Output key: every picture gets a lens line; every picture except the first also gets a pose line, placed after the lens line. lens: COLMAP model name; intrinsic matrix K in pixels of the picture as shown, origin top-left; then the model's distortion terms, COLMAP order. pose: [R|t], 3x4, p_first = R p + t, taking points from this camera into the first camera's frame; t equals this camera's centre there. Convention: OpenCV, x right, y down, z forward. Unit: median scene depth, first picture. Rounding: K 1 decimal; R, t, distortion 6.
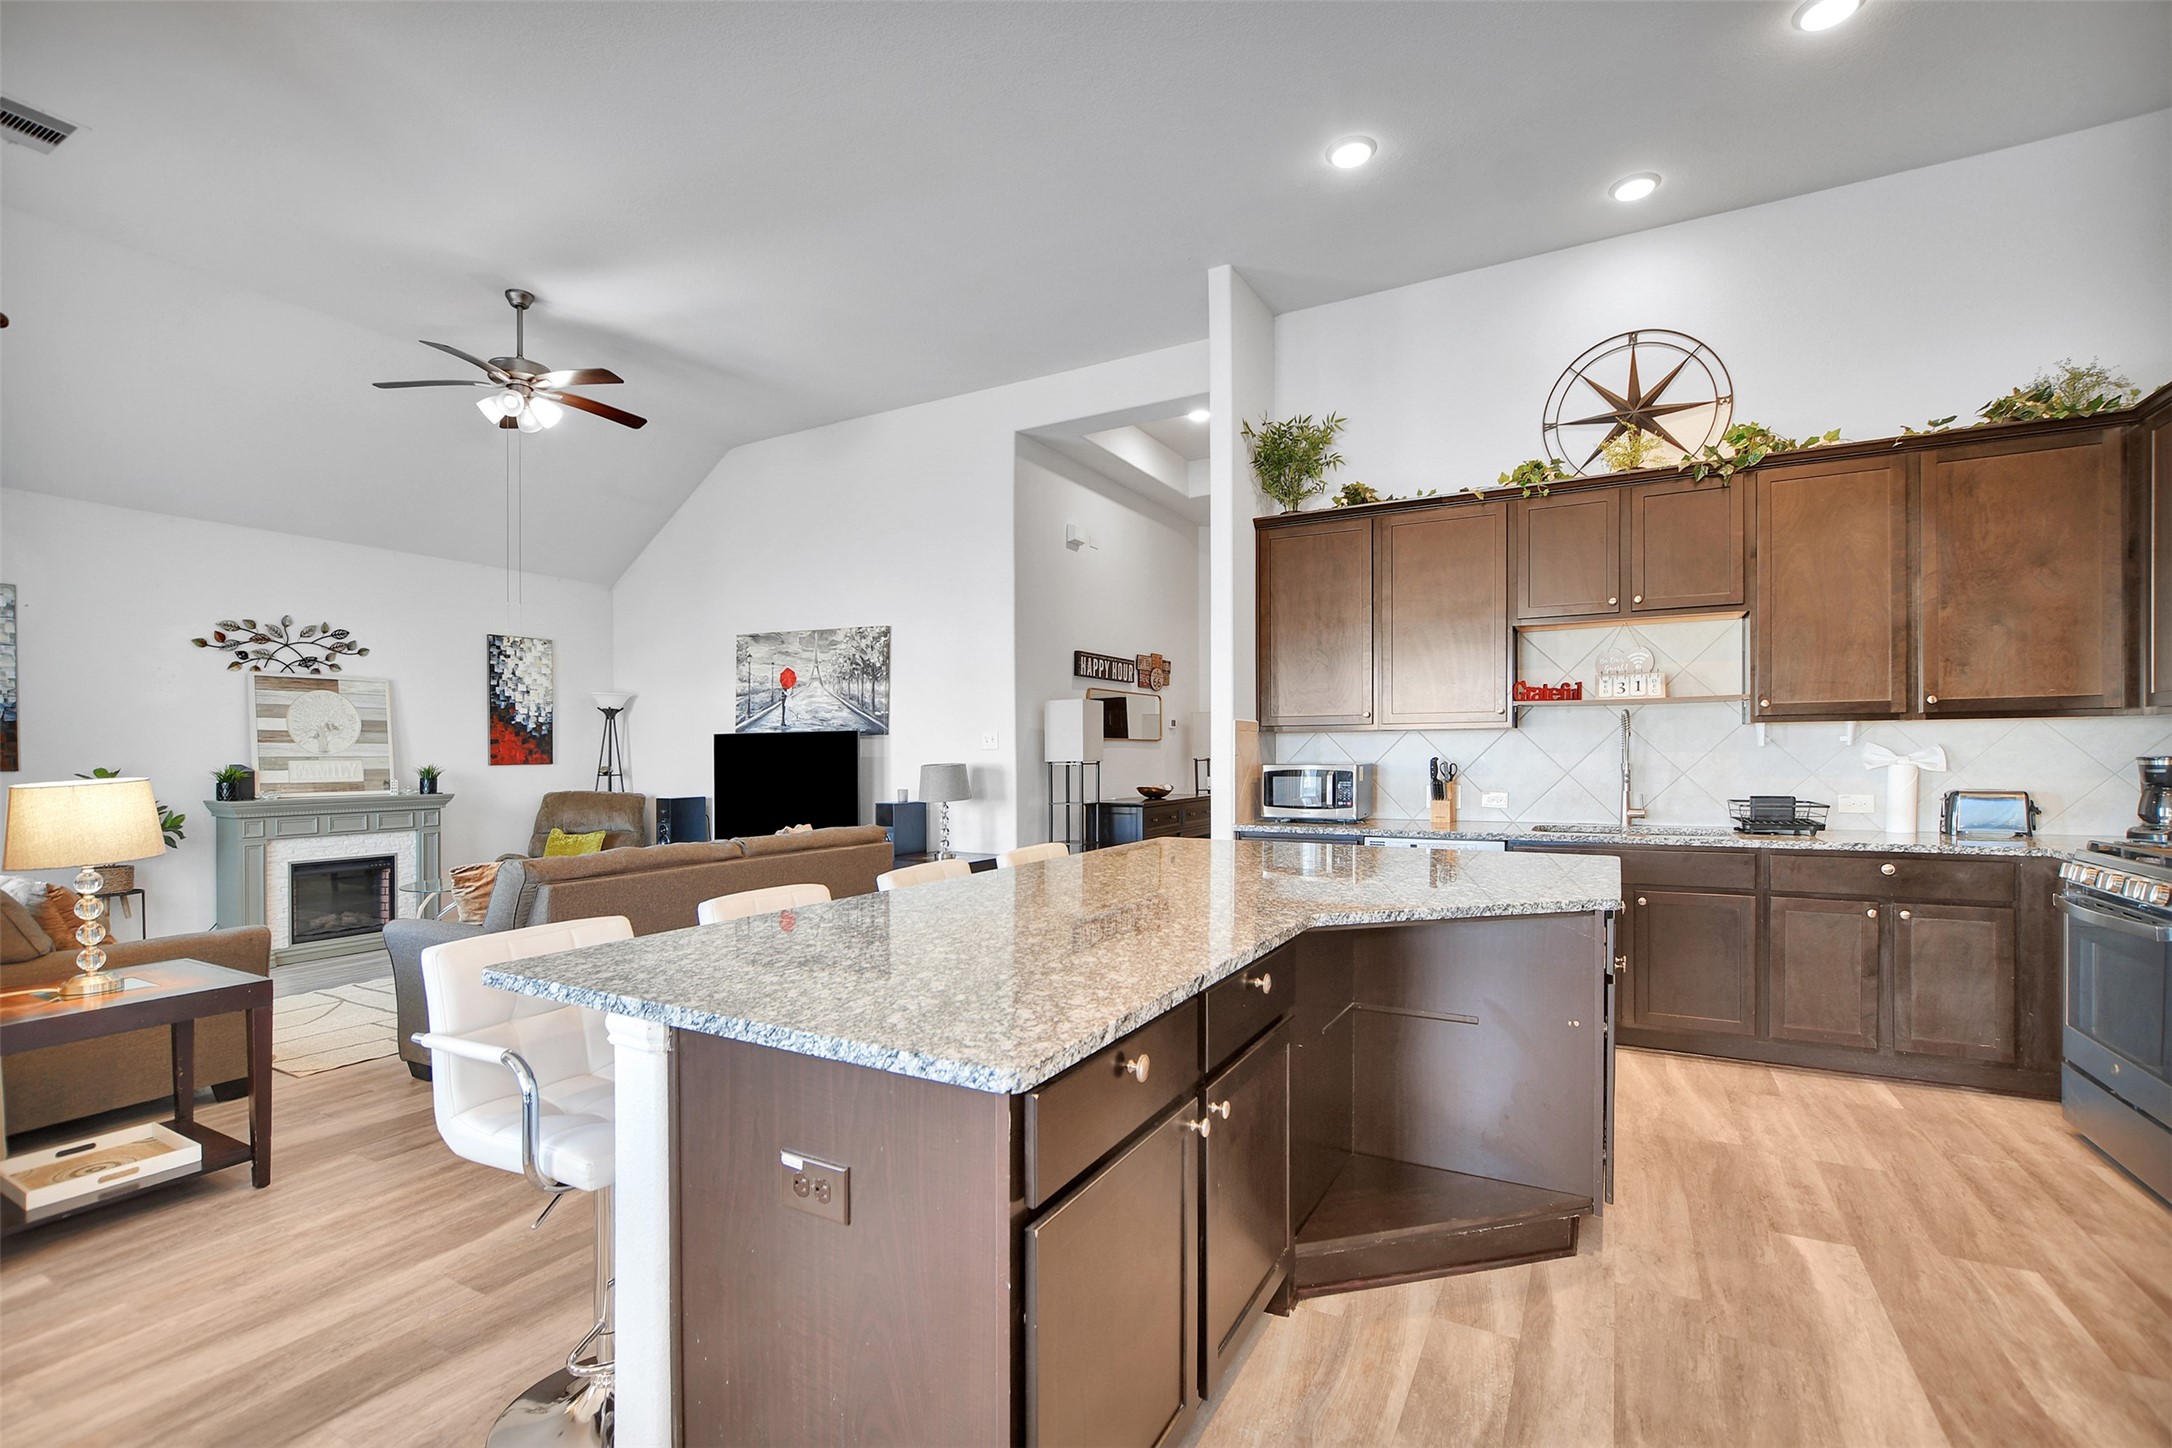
lens RADIAL K [[978.5, 0, 1078.5], [0, 978.5, 736.2], [0, 0, 1]] dist [-0.023759, 0.000329]
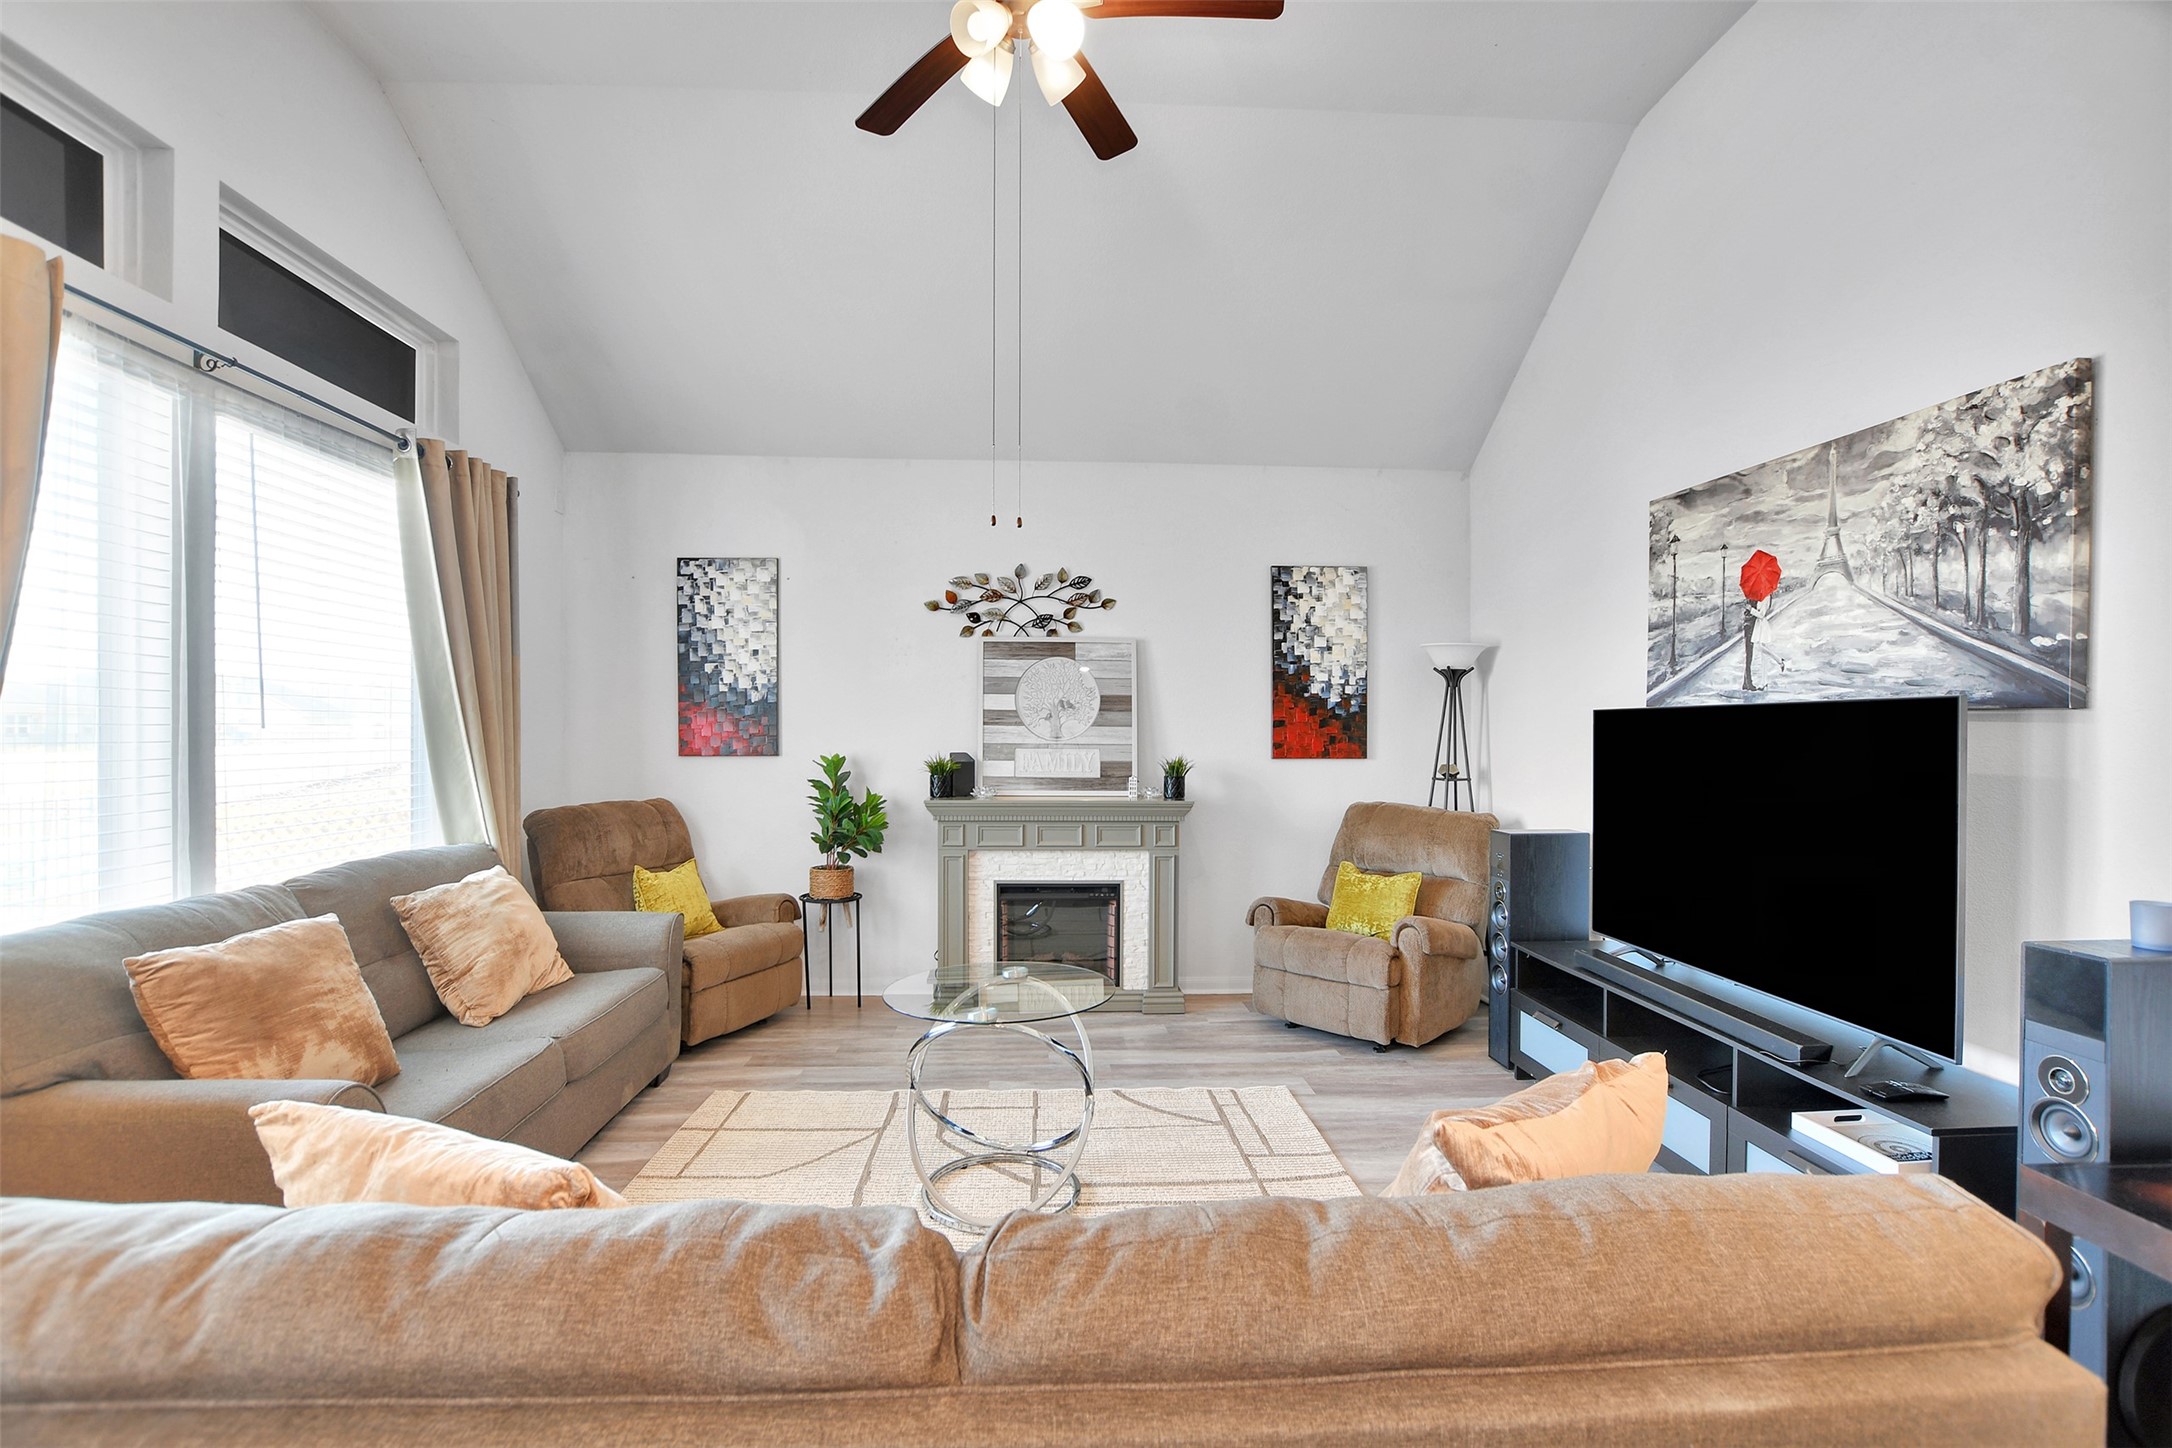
lens RADIAL K [[1011.8, 0, 1043.1], [0, 1011.8, 733.4], [0, 0, 1]] dist [-0.024480, 0.000130]
pose [[0.535278, 0.011591, -0.844596, -0.104963], [0.005665, 0.999834, 0.017311, -0.000800], [0.844657, -0.014051, 0.535124, 0.537001]]
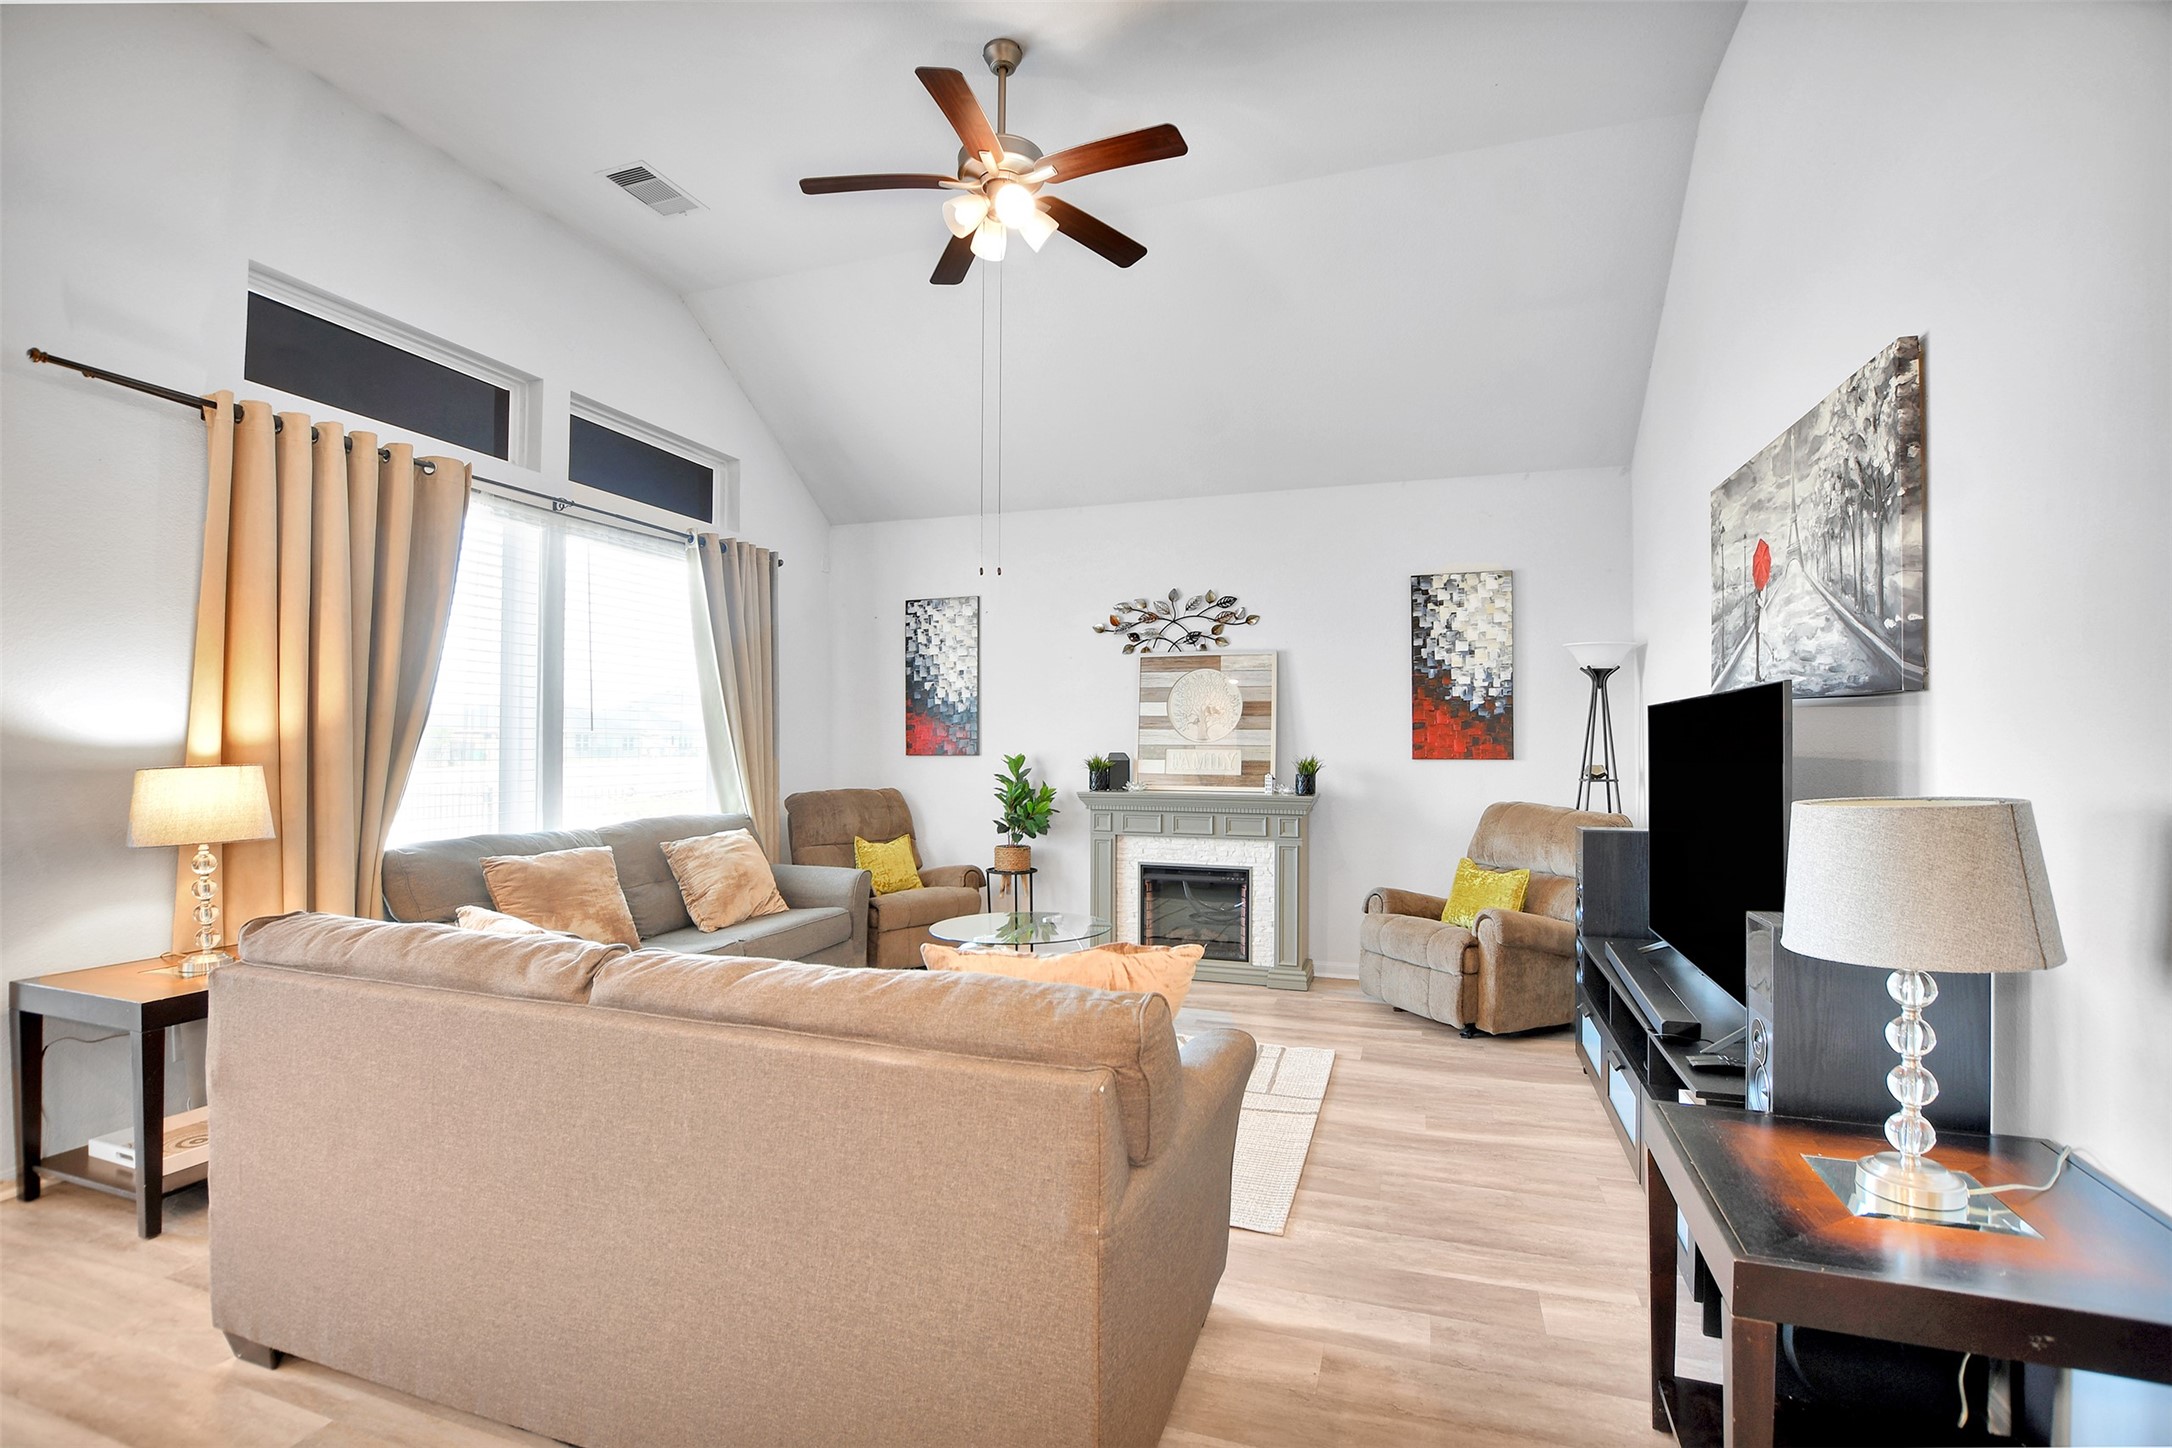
lens RADIAL K [[971.1, 0, 1011.1], [0, 971.1, 725.5], [0, 0, 1]] dist [-0.022172, 0.000447]
pose [[0.173331, -0.010268, -0.984810, 0.046276], [0.013023, 0.999882, -0.008133, 0.008151], [0.984777, -0.011416, 0.173445, 0.649115]]
